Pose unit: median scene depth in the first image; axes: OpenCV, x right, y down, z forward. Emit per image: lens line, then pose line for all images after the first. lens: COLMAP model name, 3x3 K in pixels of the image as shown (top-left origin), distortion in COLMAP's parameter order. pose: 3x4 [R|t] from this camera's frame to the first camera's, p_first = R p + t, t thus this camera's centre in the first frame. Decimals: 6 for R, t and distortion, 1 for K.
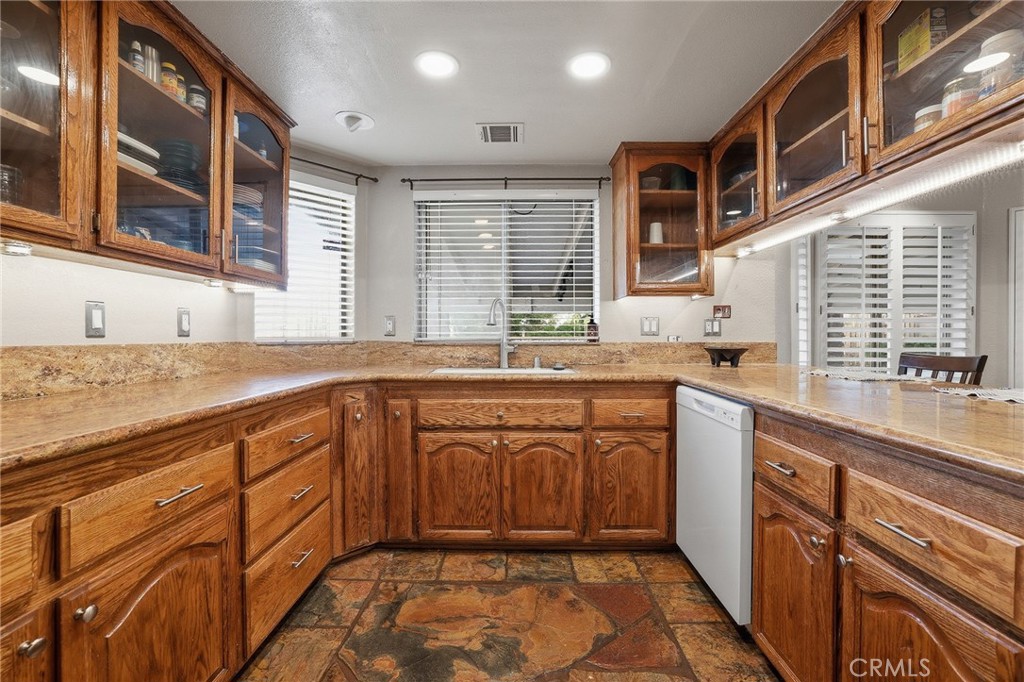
lens RADIAL K [[444.9, 0, 518.9], [0, 444.9, 338.6], [0, 0, 1]] dist [-0.042728, 0.014821]
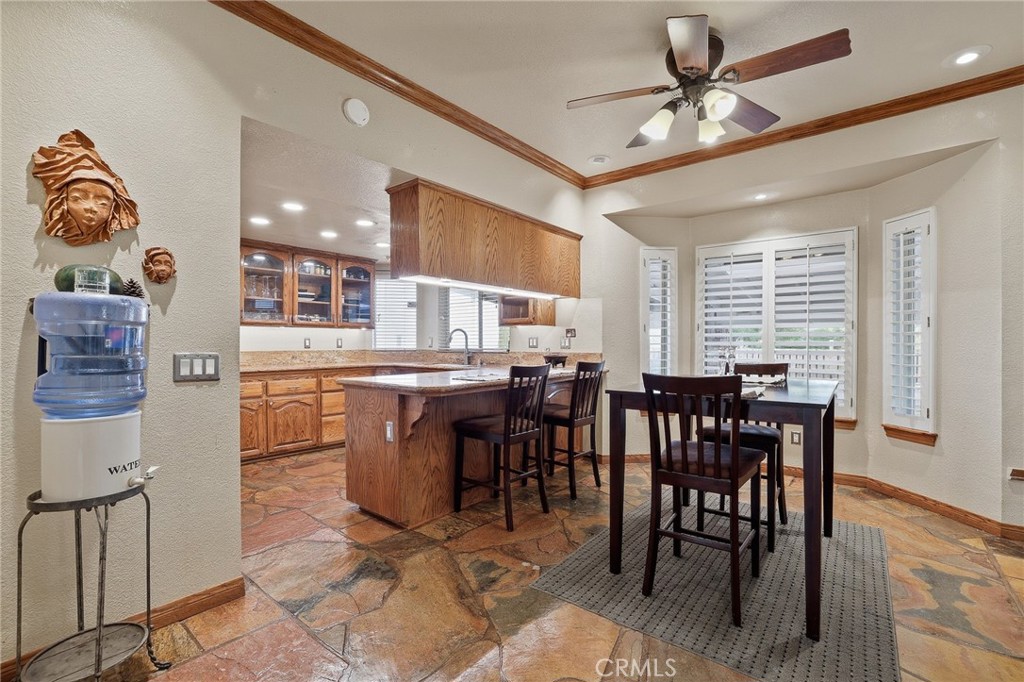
lens RADIAL K [[444.9, 0, 510.9], [0, 444.9, 344.2], [0, 0, 1]] dist [-0.042728, 0.014821]
pose [[0.777642, 0.001144, -0.628706, 1.637623], [-0.003016, 0.999994, -0.001912, -0.021757], [0.628700, 0.003383, 0.777641, -0.457323]]
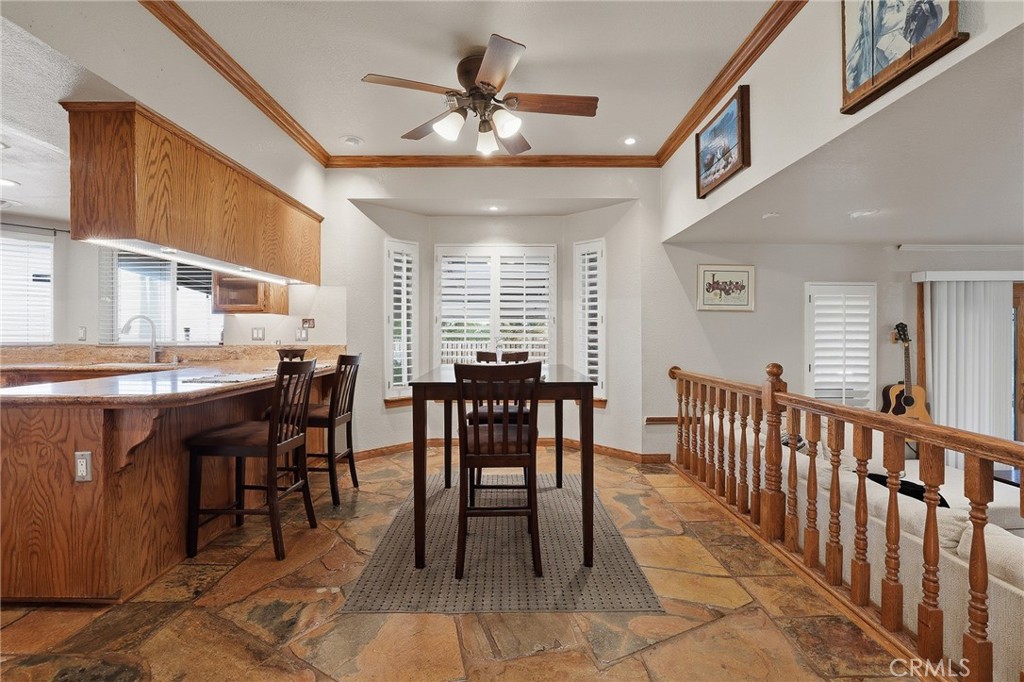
lens RADIAL K [[444.9, 0, 507.1], [0, 444.9, 333.5], [0, 0, 1]] dist [-0.042728, 0.014821]
pose [[0.999999, -0.000601, -0.001153, 1.393870], [0.000591, 0.999964, -0.008472, -0.020761], [0.001158, 0.008471, 0.999963, -0.518545]]
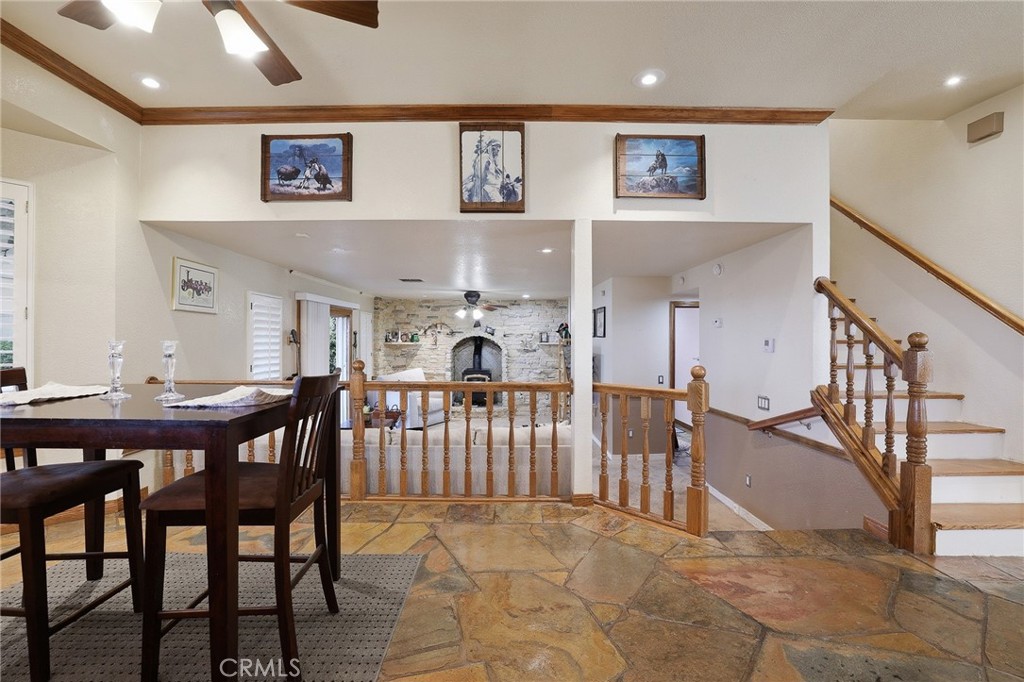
lens RADIAL K [[444.9, 0, 509.3], [0, 444.9, 337.6], [0, 0, 1]] dist [-0.042728, 0.014821]
pose [[-0.010129, 0.003700, 0.999942, 0.632902], [0.003773, 0.999986, -0.003662, -0.022061], [-0.999942, 0.003736, -0.010143, 0.106012]]
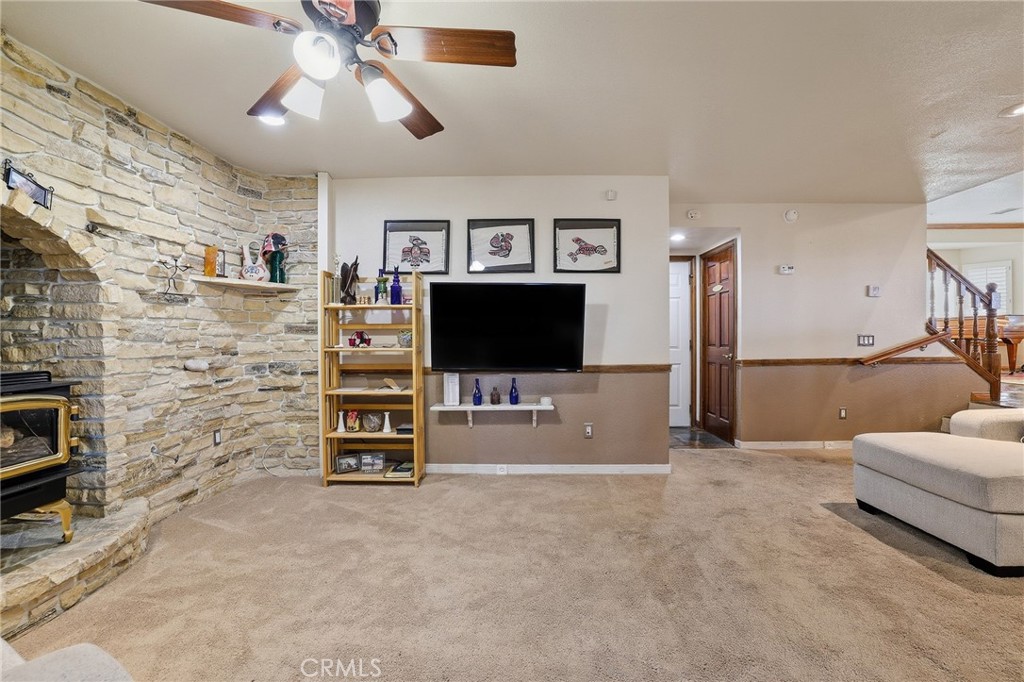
lens RADIAL K [[444.9, 0, 515.0], [0, 444.9, 340.8], [0, 0, 1]] dist [-0.042728, 0.014821]
pose [[-0.999747, 0.005285, 0.021864, 3.797165], [0.005459, 0.999954, 0.007881, 0.201443], [-0.021822, 0.007998, -0.999730, 1.090156]]
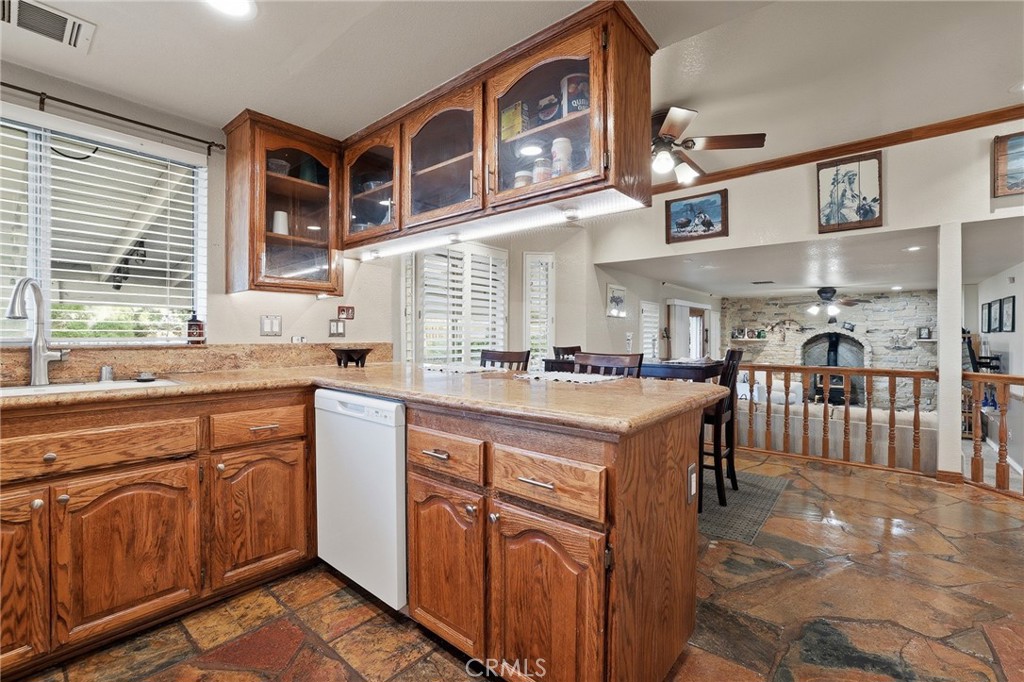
lens RADIAL K [[444.9, 0, 514.4], [0, 444.9, 338.0], [0, 0, 1]] dist [-0.042728, 0.014821]
pose [[0.635634, -0.000191, 0.771991, -0.097121], [0.002300, 0.999996, -0.001646, -0.000440], [-0.771987, 0.002821, 0.635631, 0.074702]]
